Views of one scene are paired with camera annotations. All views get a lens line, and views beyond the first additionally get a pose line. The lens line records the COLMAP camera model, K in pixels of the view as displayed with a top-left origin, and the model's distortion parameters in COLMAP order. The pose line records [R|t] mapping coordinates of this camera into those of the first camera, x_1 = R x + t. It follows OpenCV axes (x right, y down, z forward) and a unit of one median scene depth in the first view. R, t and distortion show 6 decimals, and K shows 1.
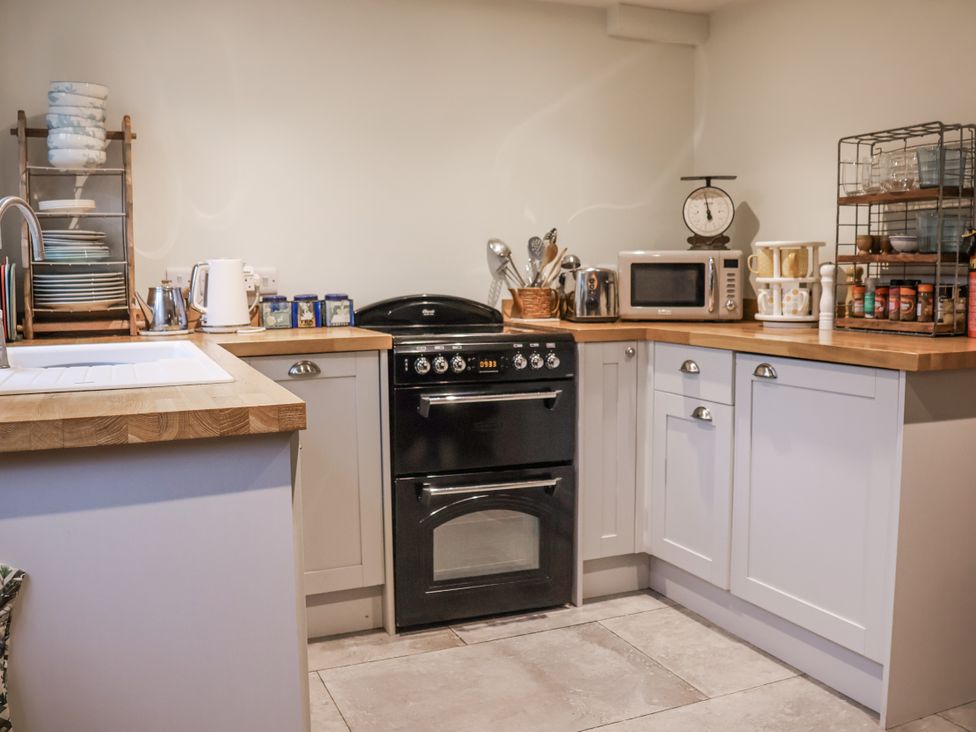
lens RADIAL K [[872.3, 0, 490.4], [0, 872.3, 364.8], [0, 0, 1]] dist [-0.115741, 0.031134]
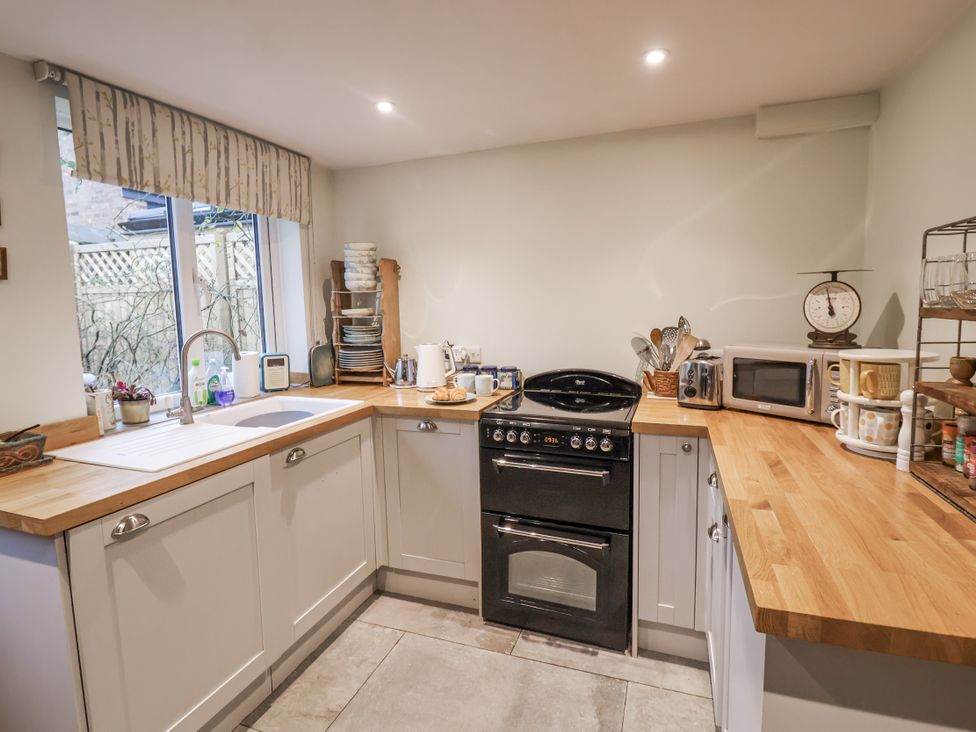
lens RADIAL K [[502.3, 0, 405.1], [0, 502.3, 367.6], [0, 0, 1]] dist [-0.006359, -0.005477]
pose [[0.738541, 0.059370, -0.671590, 0.303715], [-0.059746, 0.997960, 0.022520, -0.102622], [0.671556, 0.023493, 0.740581, 0.294132]]
